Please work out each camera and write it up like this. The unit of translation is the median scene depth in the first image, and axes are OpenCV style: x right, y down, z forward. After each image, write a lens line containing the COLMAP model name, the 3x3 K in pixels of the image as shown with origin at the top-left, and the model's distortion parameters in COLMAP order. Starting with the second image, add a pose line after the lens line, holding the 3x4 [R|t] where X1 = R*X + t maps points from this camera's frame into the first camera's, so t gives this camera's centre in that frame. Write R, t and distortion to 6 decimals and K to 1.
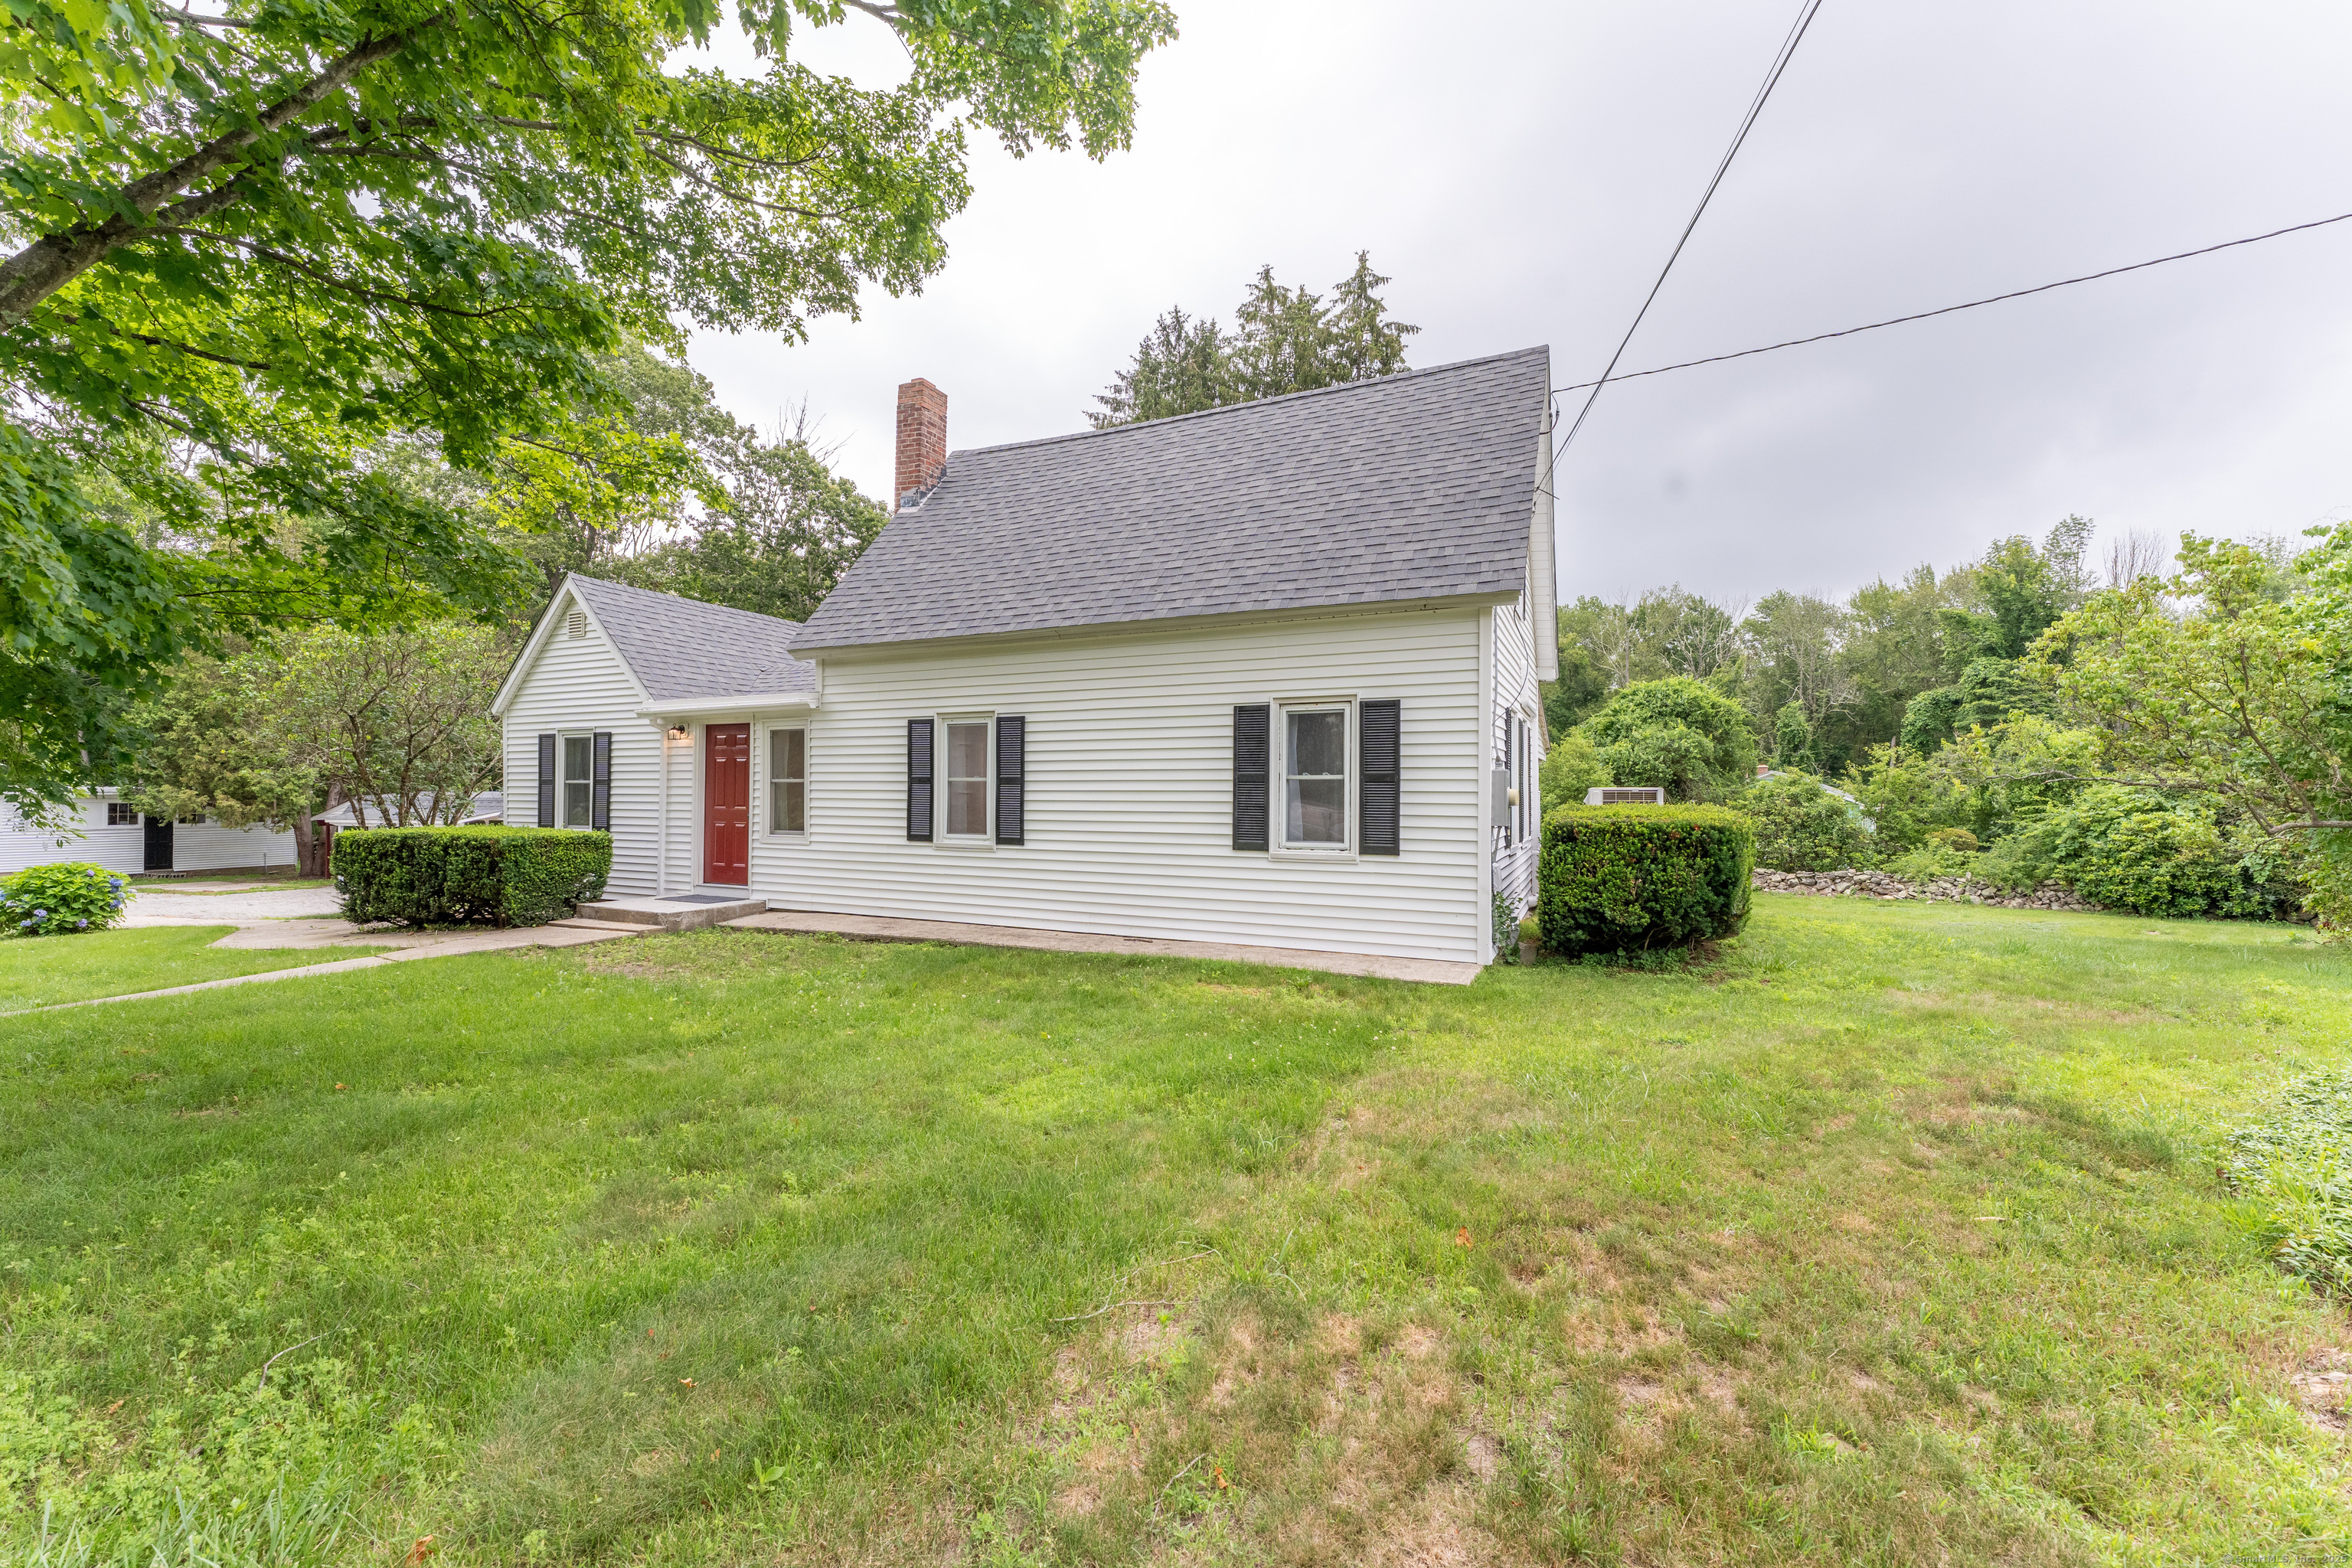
lens RADIAL K [[1017.2, 0, 1163.5], [0, 1017.2, 762.0], [0, 0, 1]] dist [-0.001023, -0.000168]
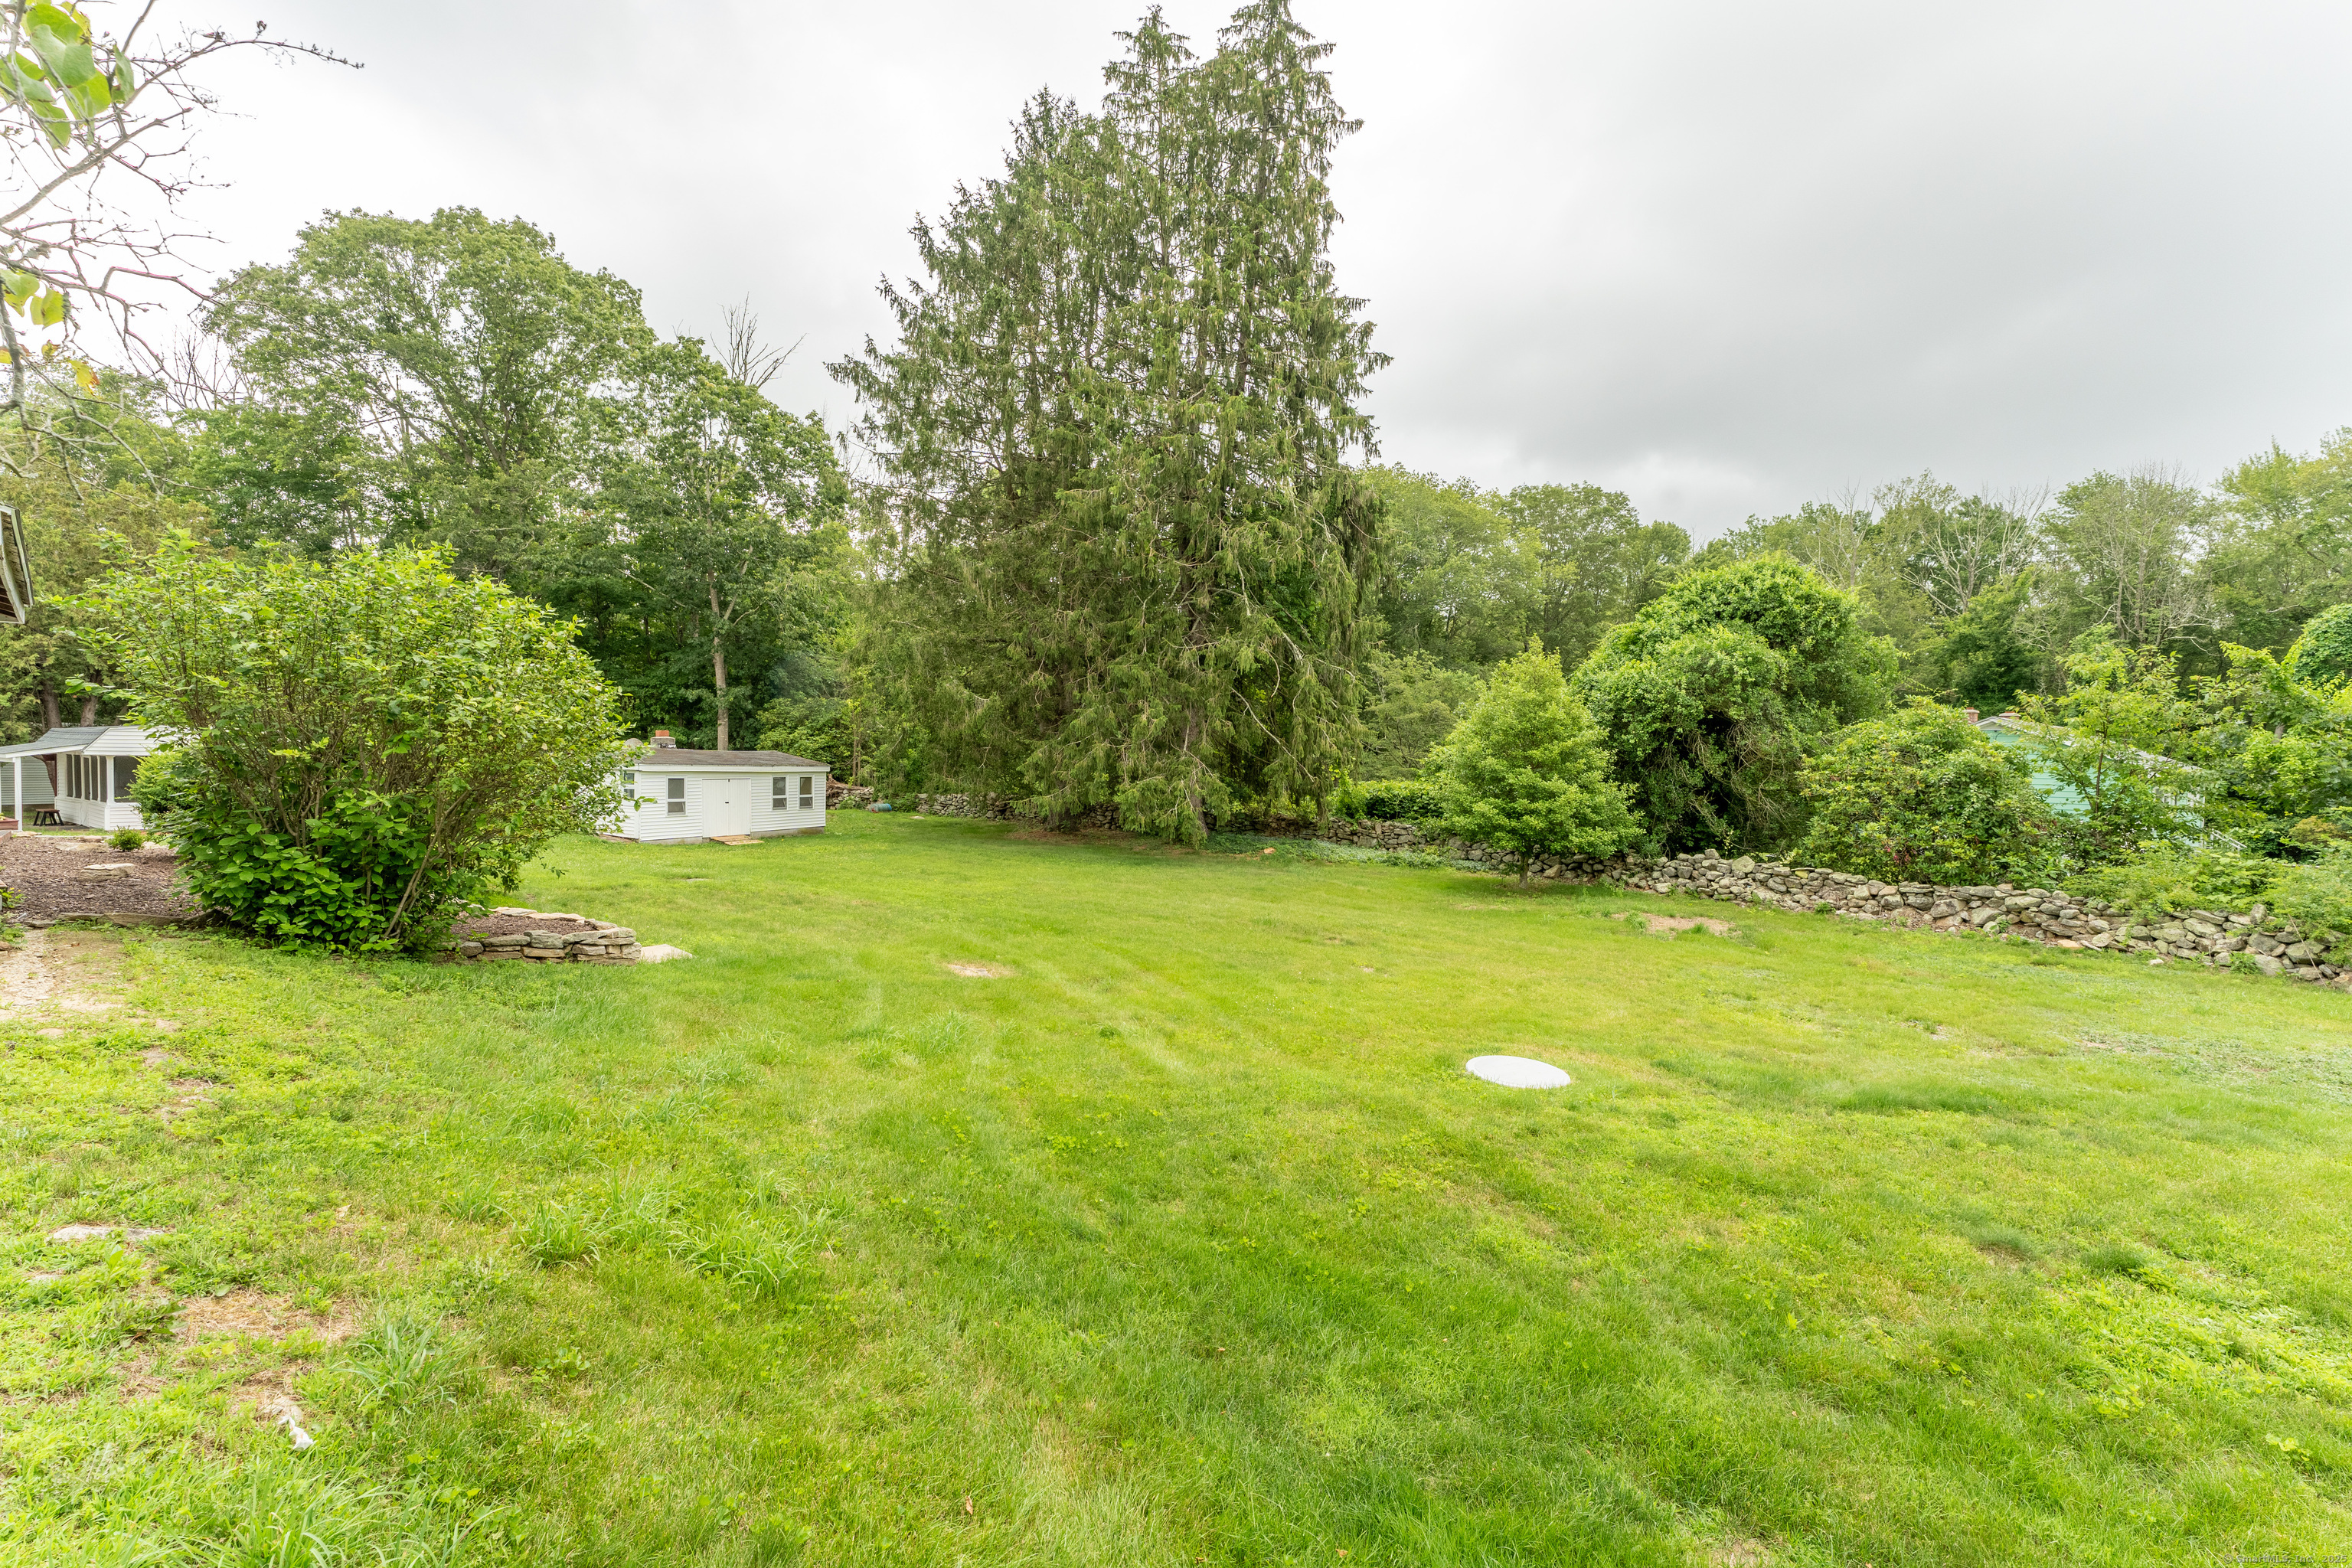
lens RADIAL K [[965.8, 0, 1176.0], [0, 965.8, 784.0], [0, 0, 1]] dist [-0.000300, -0.000061]
pose [[0.965963, 0.017818, -0.258066, 0.297946], [-0.002234, 0.998163, 0.060552, 0.018418], [0.258671, -0.057915, 0.964228, 0.311818]]
